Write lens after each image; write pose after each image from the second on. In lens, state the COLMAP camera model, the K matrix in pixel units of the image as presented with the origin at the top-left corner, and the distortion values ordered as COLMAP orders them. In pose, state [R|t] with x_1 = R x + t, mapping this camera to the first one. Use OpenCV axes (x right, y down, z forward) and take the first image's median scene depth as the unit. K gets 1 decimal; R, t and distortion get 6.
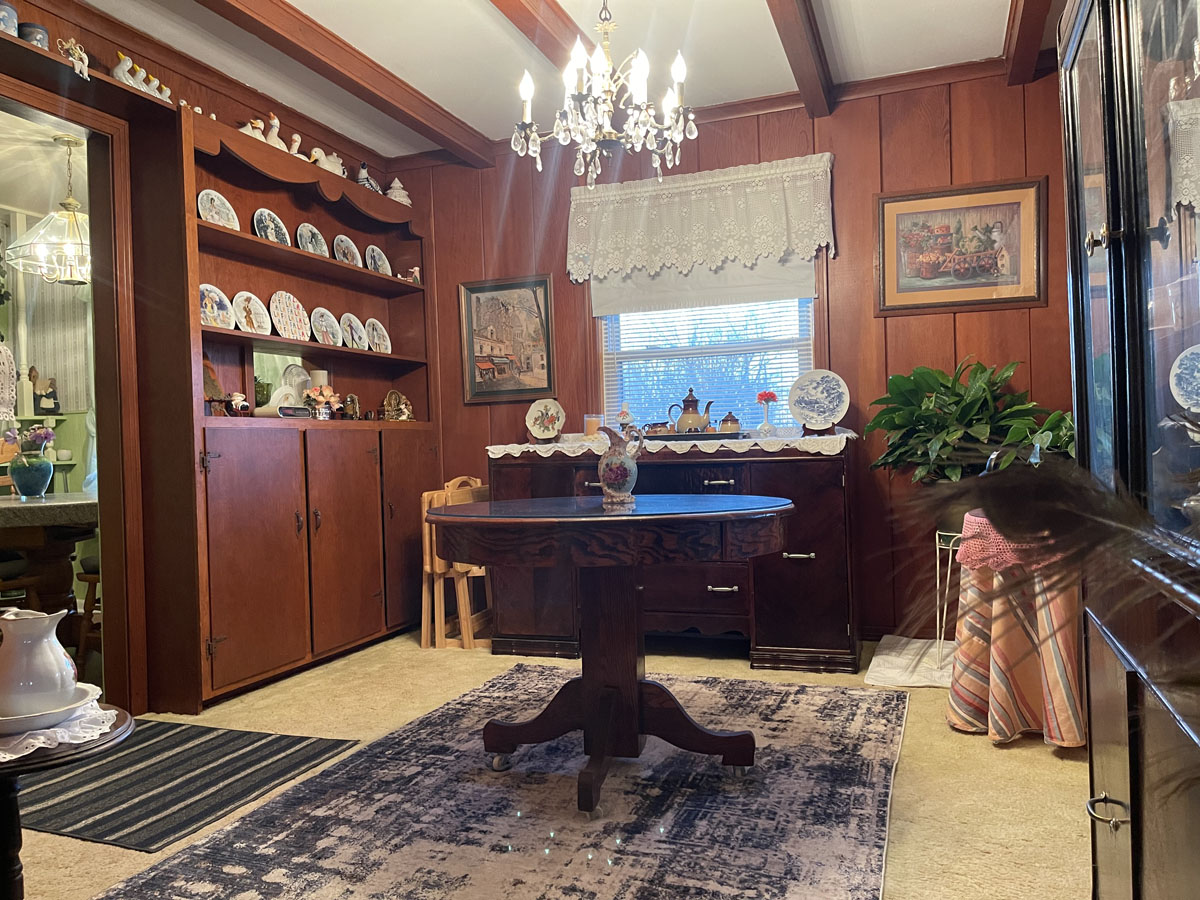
lens RADIAL K [[908.5, 0, 600.7], [0, 908.5, 447.3], [0, 0, 1]] dist [0.068581, -0.093069]
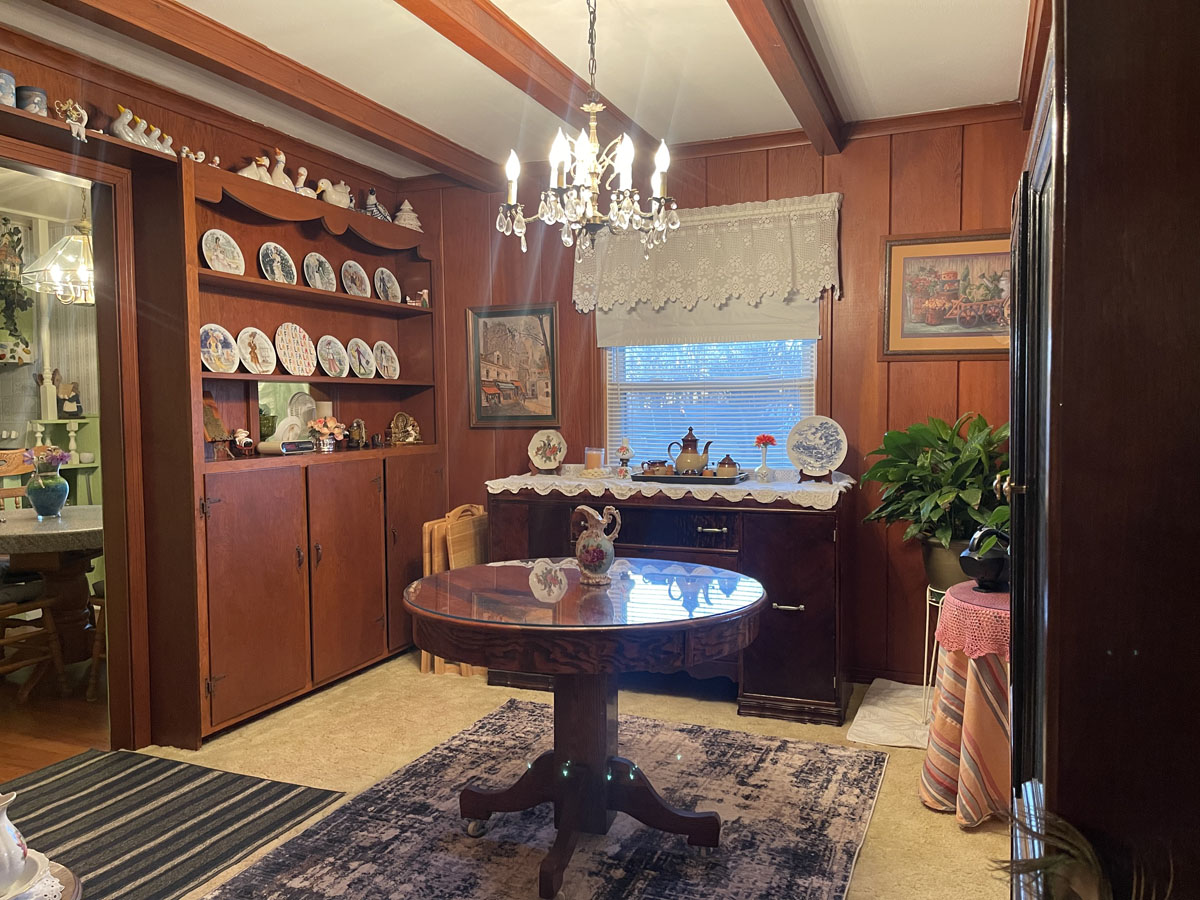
lens RADIAL K [[908.5, 0, 603.5], [0, 908.5, 449.2], [0, 0, 1]] dist [0.068581, -0.093069]
pose [[0.999086, 0.024549, -0.034997, 0.043955], [-0.022801, 0.998514, 0.049499, -0.099666], [0.036160, -0.048656, 0.998161, -0.005158]]
